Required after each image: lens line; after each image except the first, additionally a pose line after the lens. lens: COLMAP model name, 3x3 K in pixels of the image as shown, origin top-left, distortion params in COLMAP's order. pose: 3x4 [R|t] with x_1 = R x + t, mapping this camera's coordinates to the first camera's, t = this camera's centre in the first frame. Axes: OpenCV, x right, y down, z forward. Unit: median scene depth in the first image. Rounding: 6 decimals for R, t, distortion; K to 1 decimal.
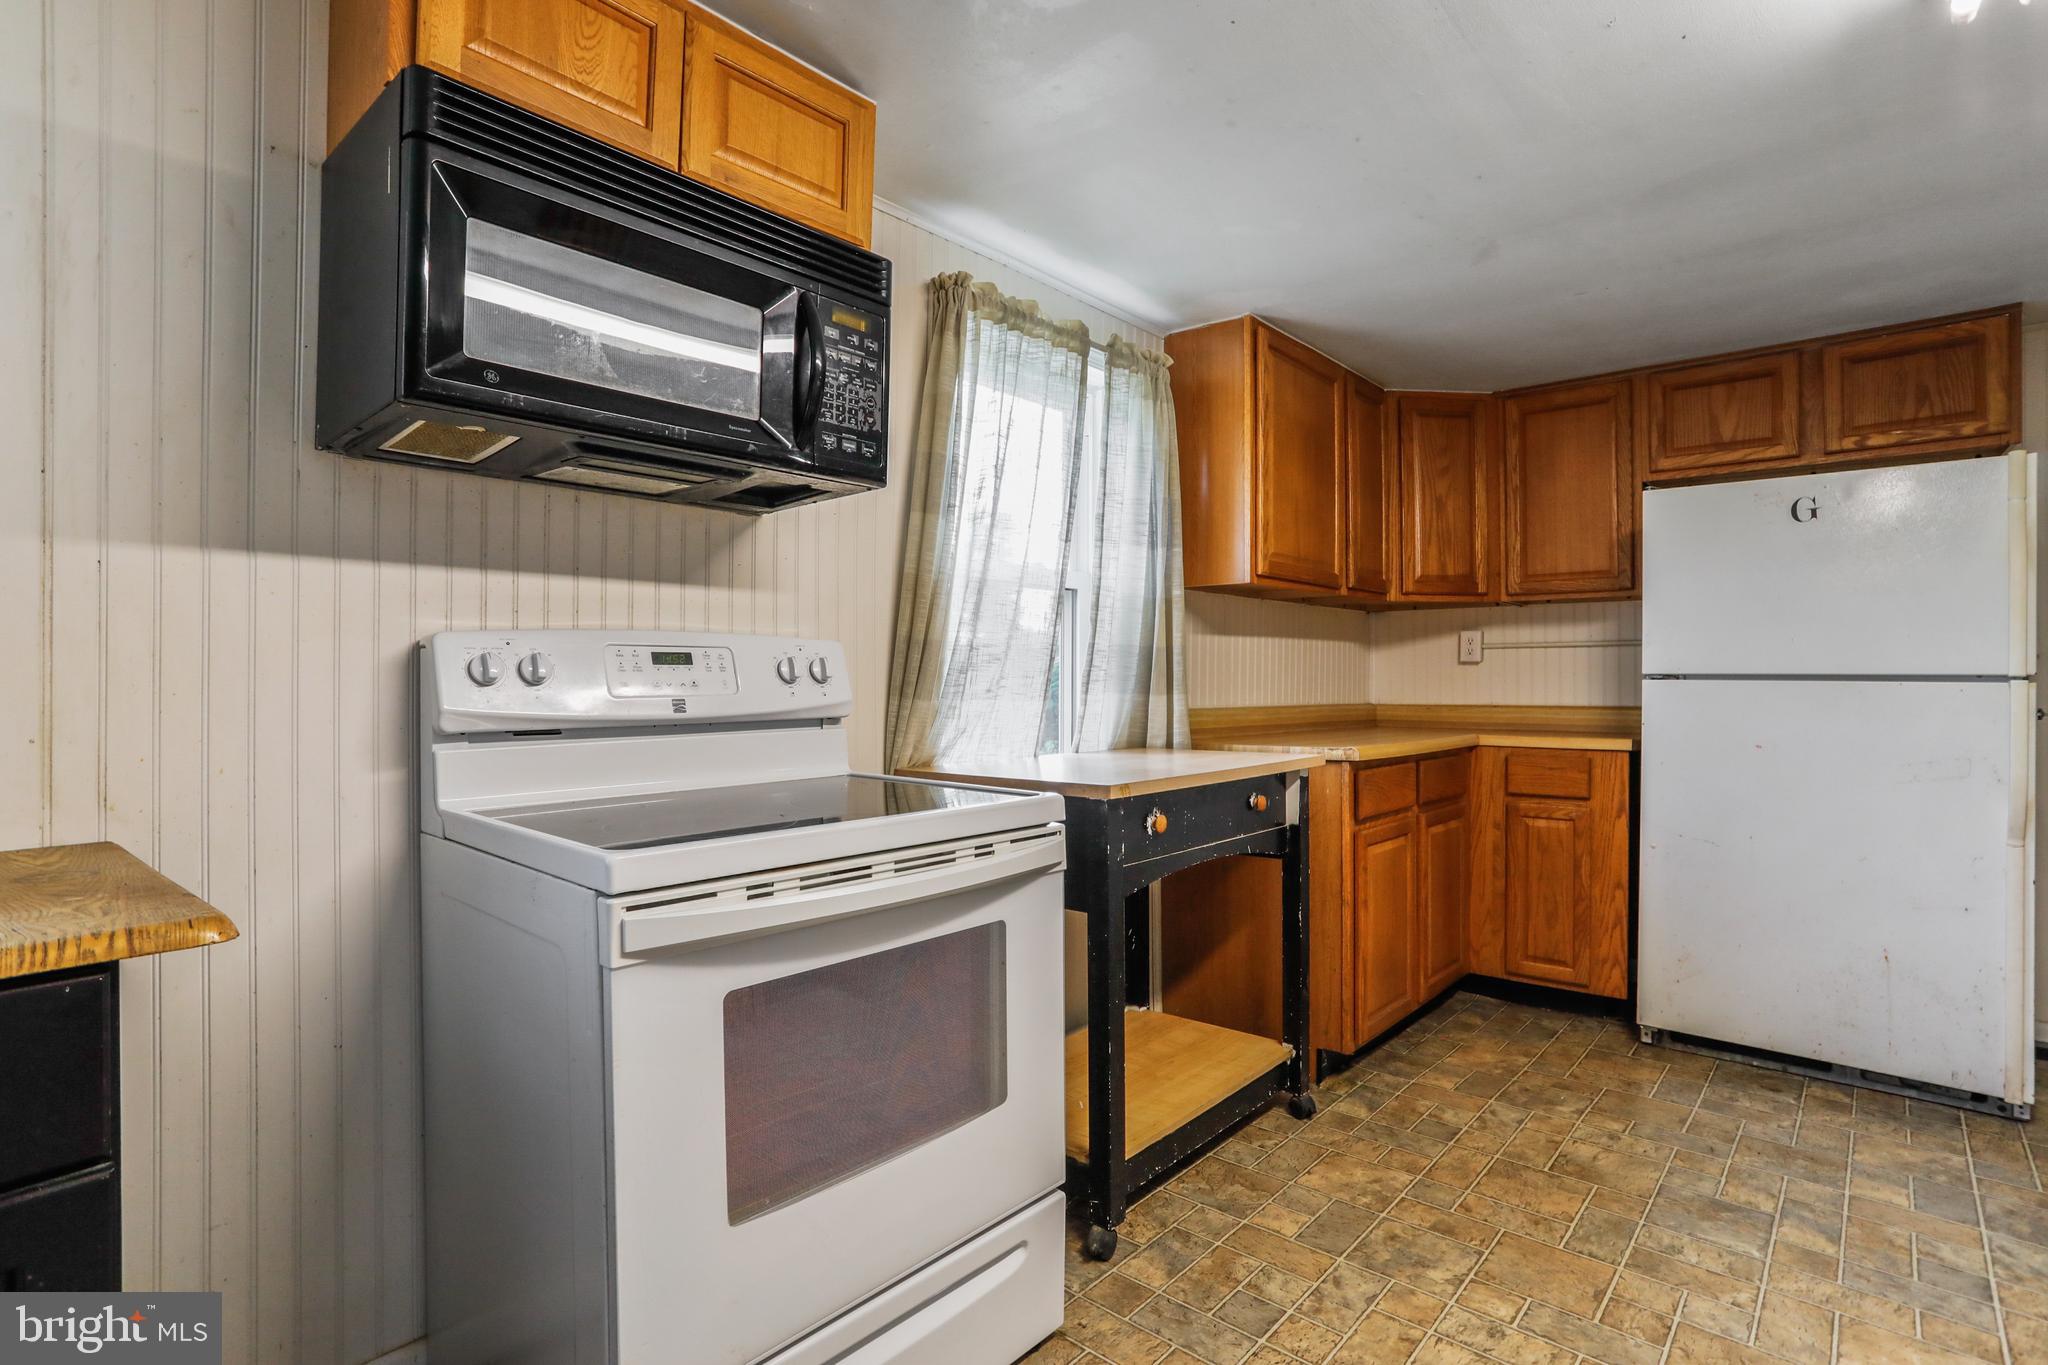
lens RADIAL K [[996.7, 0, 1022.9], [0, 996.7, 679.1], [0, 0, 1]] dist [-0.045101, 0.020046]
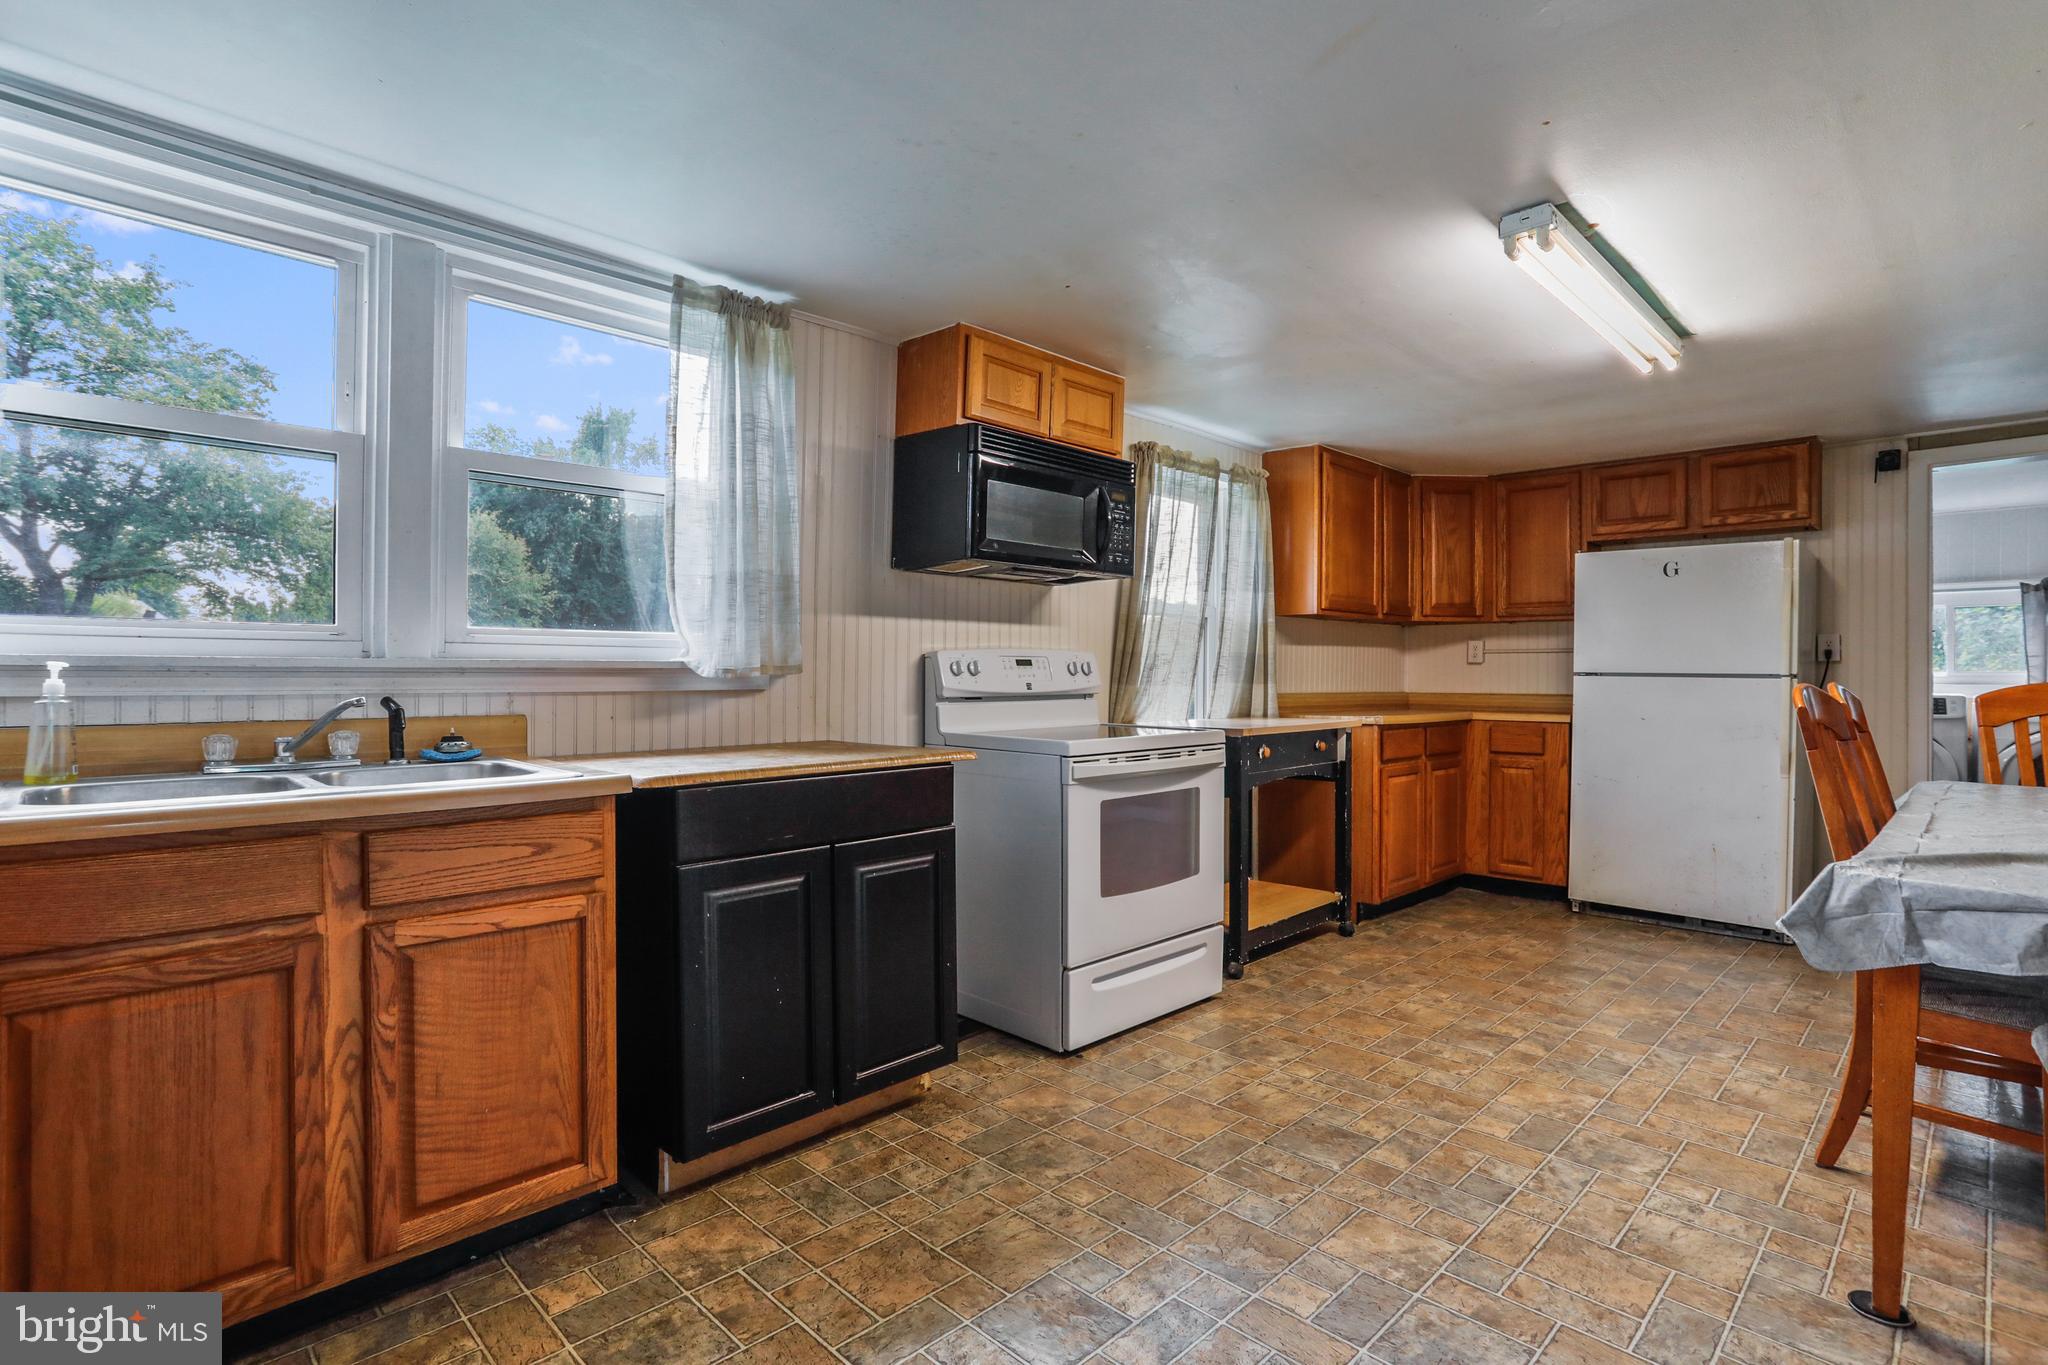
lens RADIAL K [[996.7, 0, 1026.0], [0, 996.7, 680.6], [0, 0, 1]] dist [-0.045101, 0.020046]
pose [[0.998237, 0.005455, -0.059103, -0.148928], [-0.004951, 0.999950, 0.008658, -0.000994], [0.059148, -0.008350, 0.998214, -0.646718]]
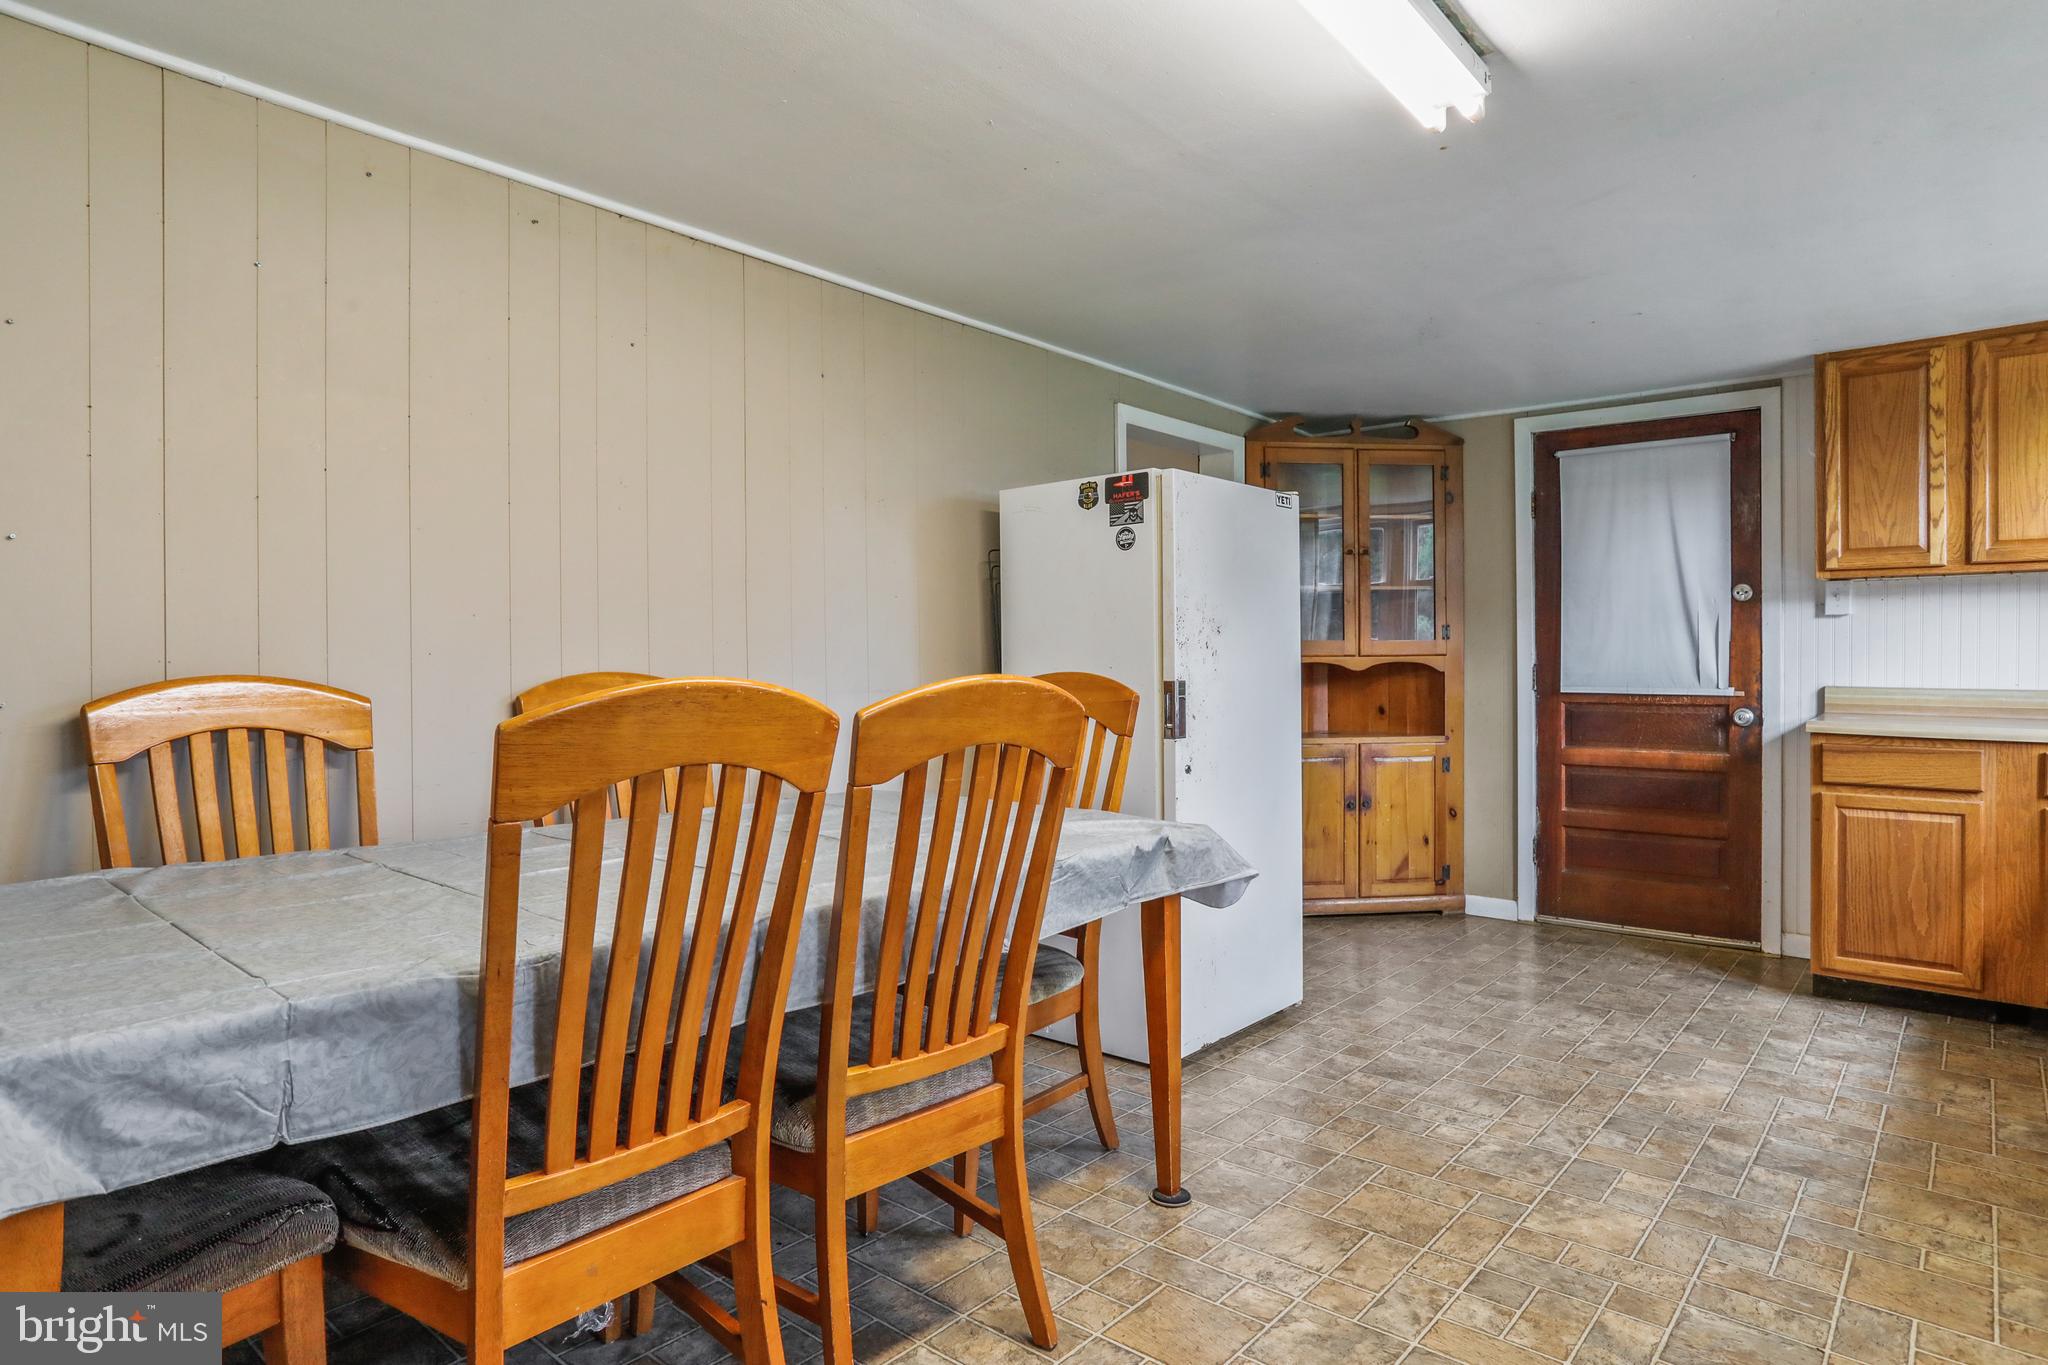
lens RADIAL K [[1169.4, 0, 1022.2], [0, 1169.4, 654.7], [0, 0, 1]] dist [-0.029036, 0.016079]
pose [[-0.999539, 0.002857, -0.030235, 0.505614], [0.003140, 0.999952, -0.009312, 0.001282], [0.030207, -0.009402, -0.999499, 0.898672]]
